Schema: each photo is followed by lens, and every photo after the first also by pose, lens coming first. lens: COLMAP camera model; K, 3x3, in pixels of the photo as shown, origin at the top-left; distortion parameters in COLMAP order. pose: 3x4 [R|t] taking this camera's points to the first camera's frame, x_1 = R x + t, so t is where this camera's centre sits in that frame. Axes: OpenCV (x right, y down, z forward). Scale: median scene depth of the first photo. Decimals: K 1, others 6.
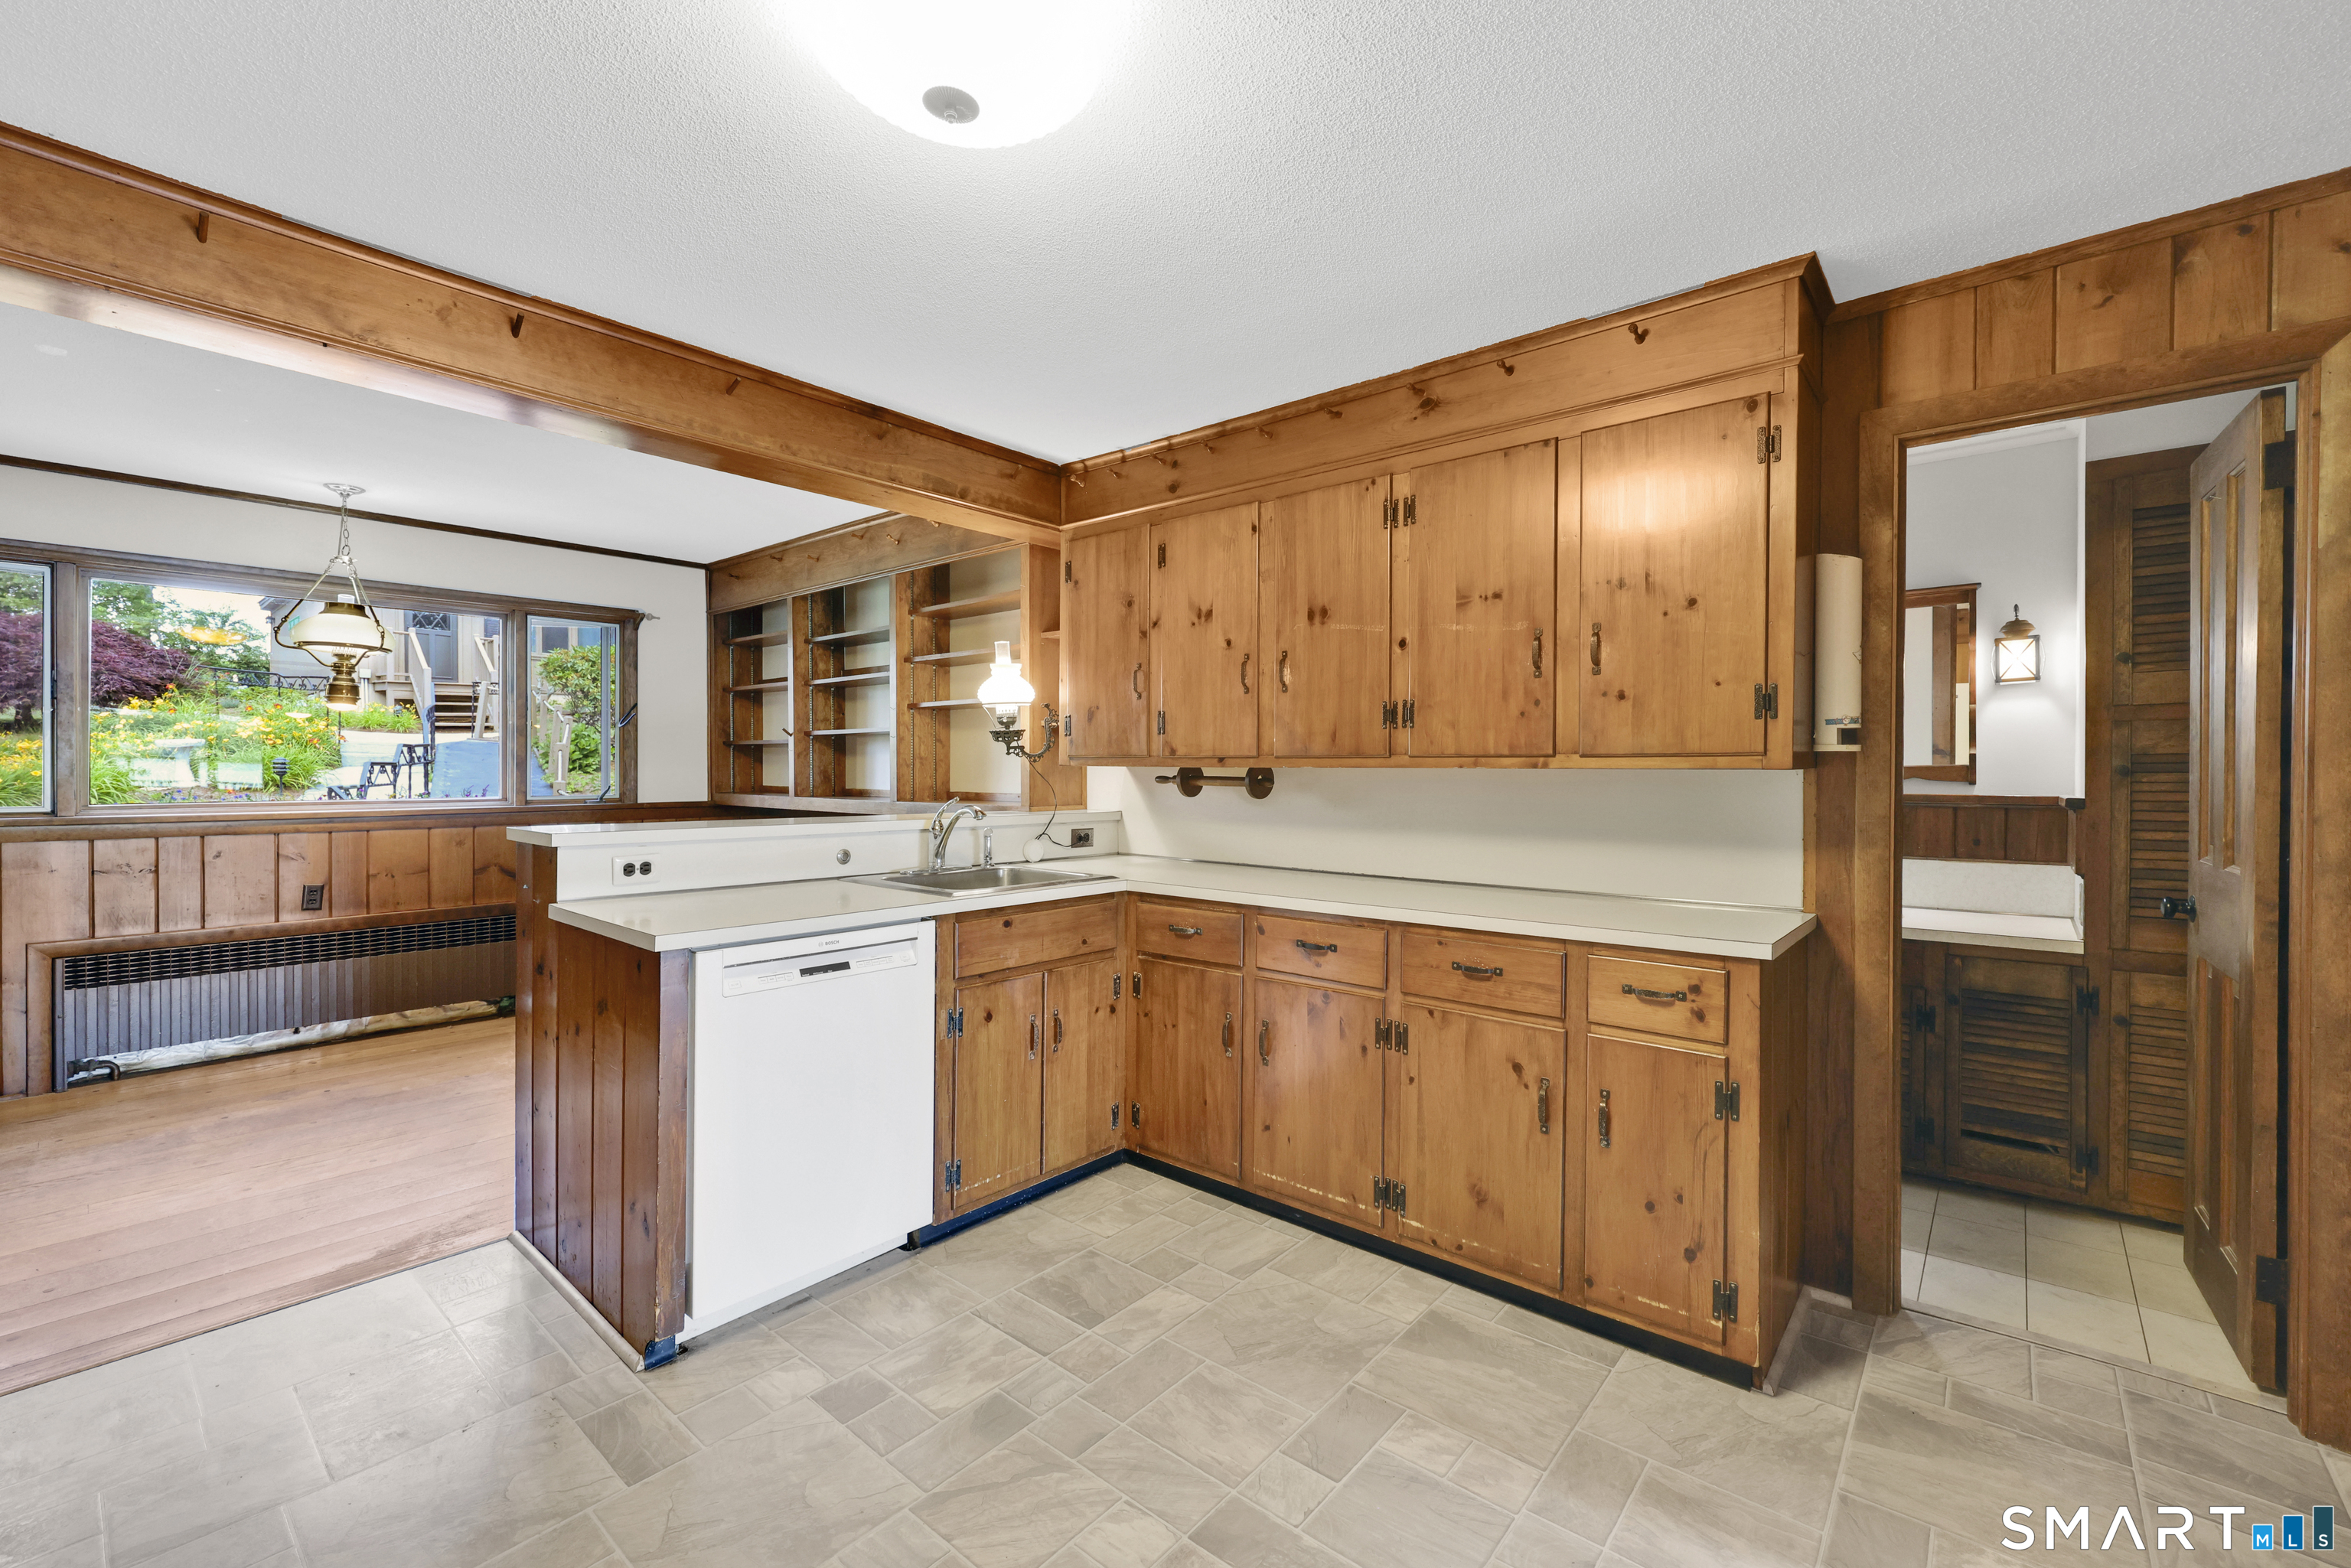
lens RADIAL K [[968.9, 0, 1154.7], [0, 968.9, 774.1], [0, 0, 1]] dist [-0.000542, 0.000367]
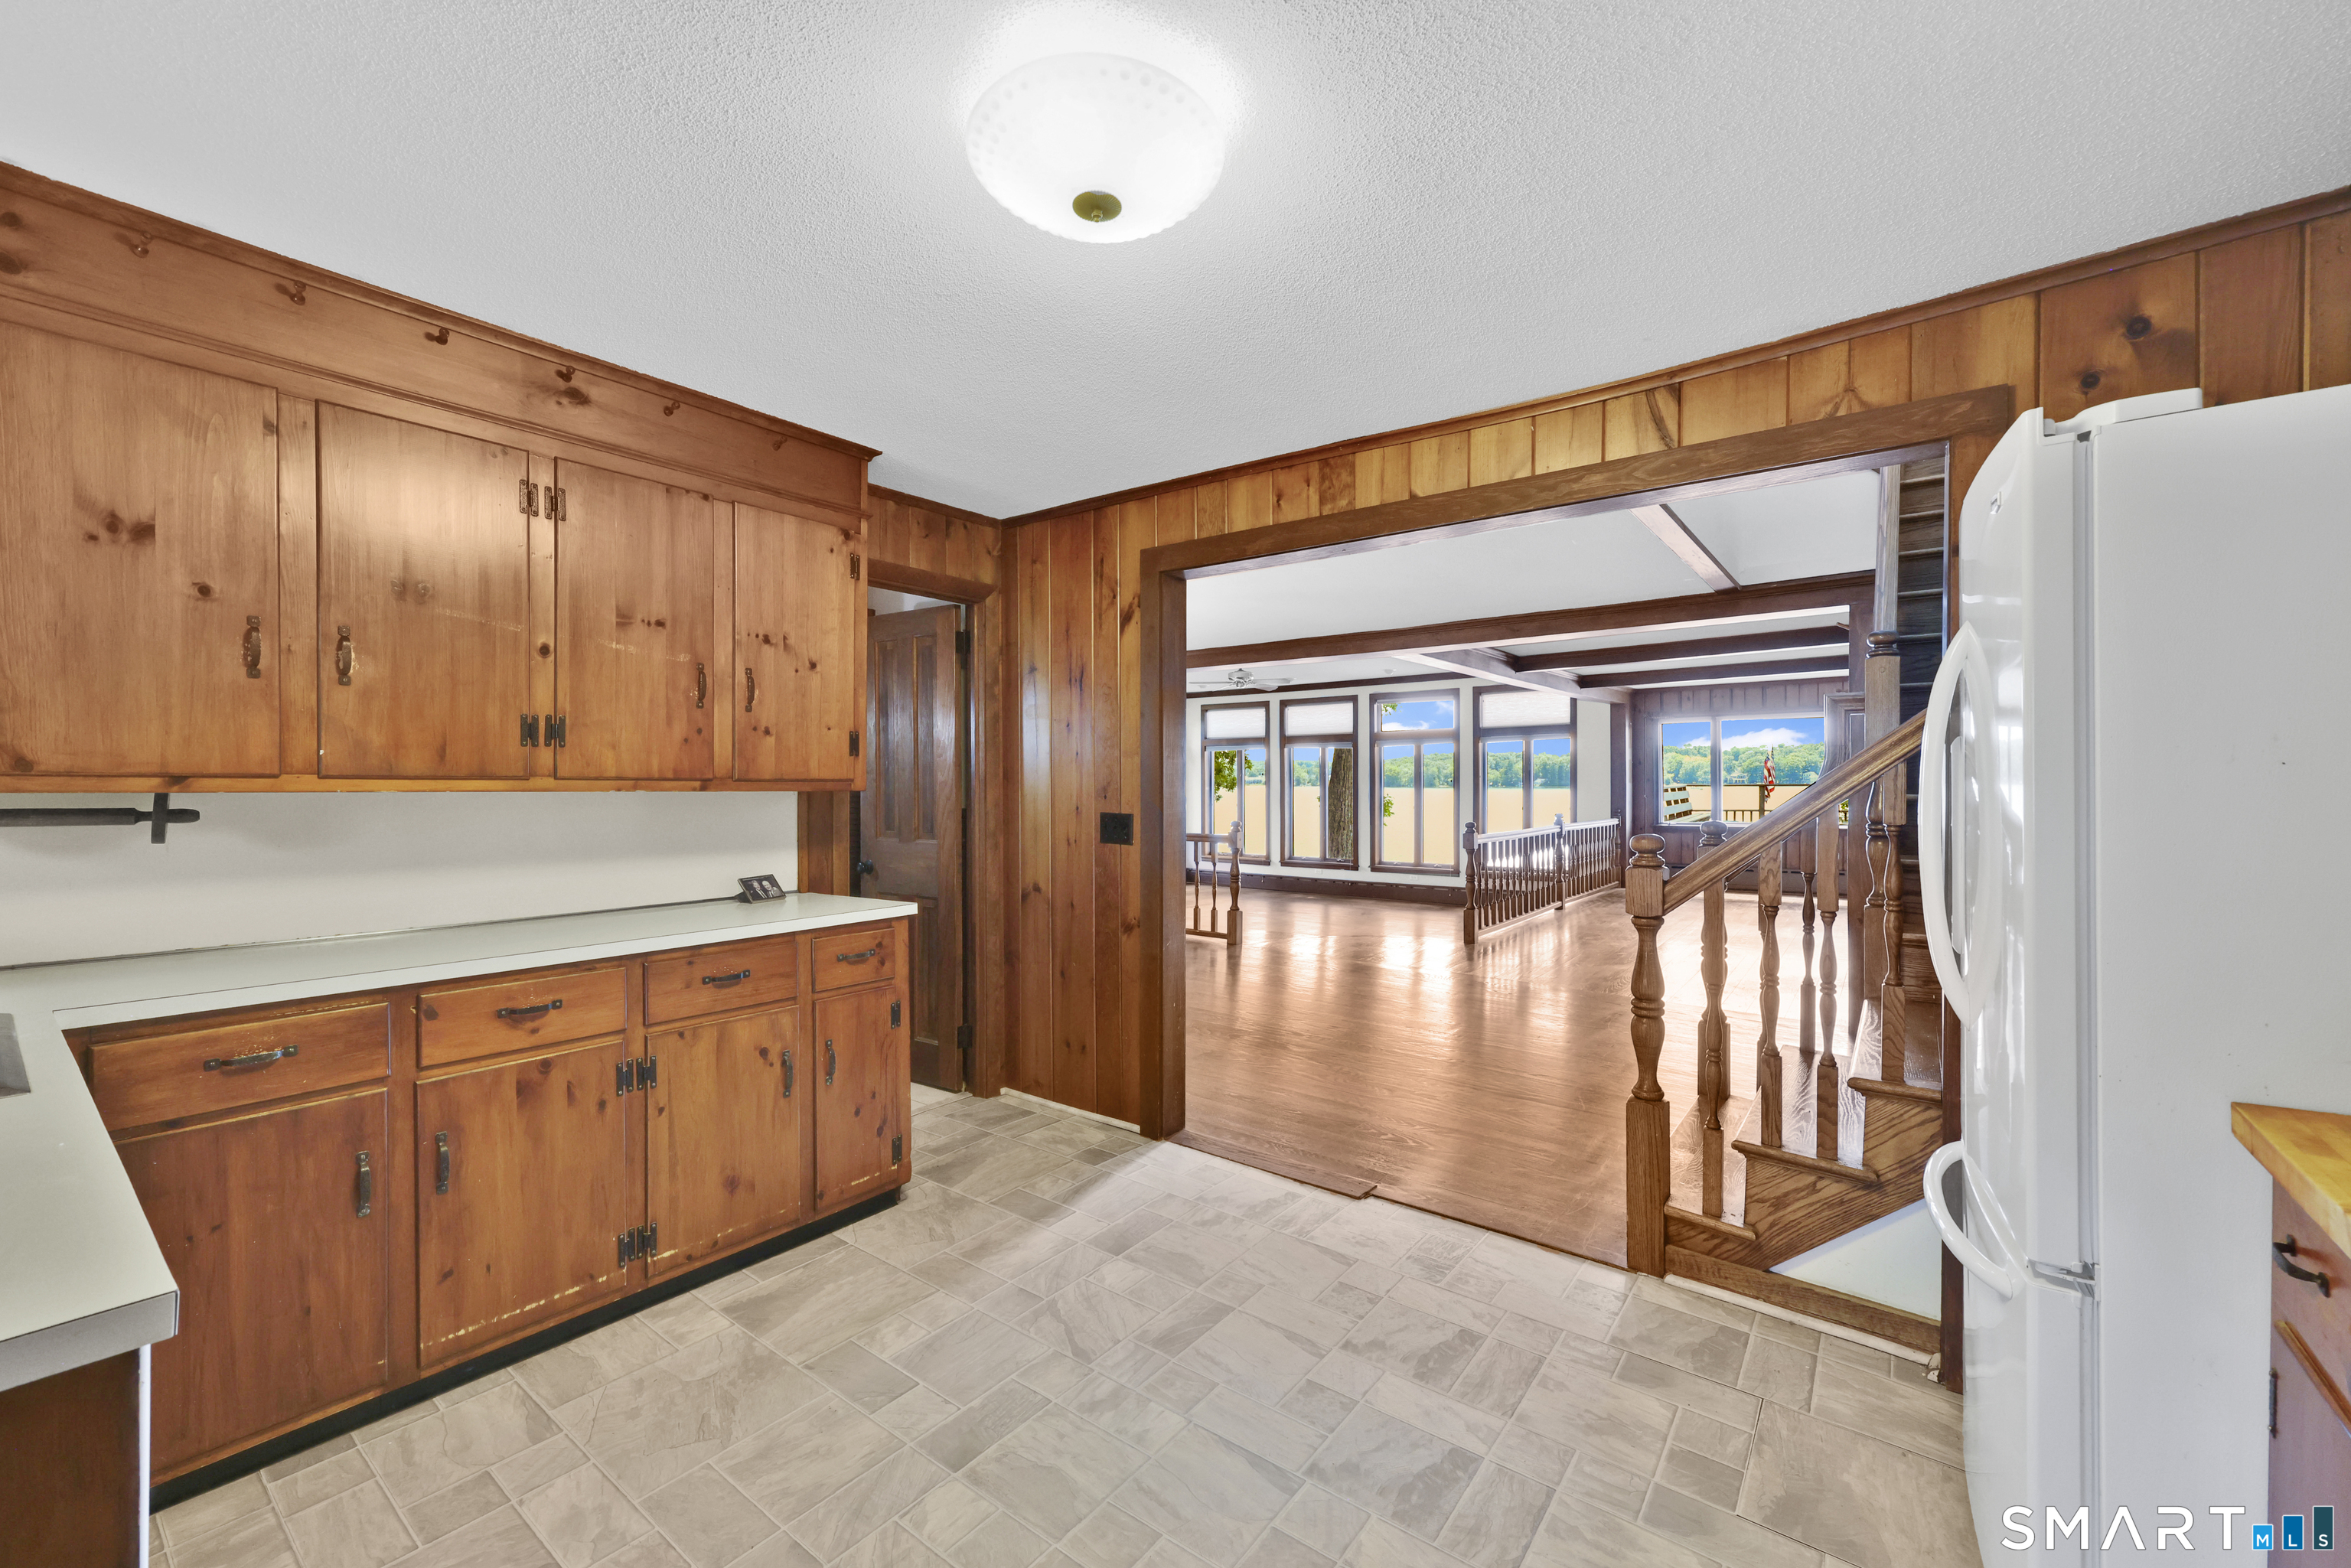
lens RADIAL K [[968.9, 0, 1180.7], [0, 968.9, 790.5], [0, 0, 1]] dist [-0.000542, 0.000367]
pose [[-0.073162, -0.009303, 0.997277, -0.733638], [0.004934, 0.999941, 0.009689, -0.014375], [-0.997308, 0.005630, -0.073112, 0.537288]]
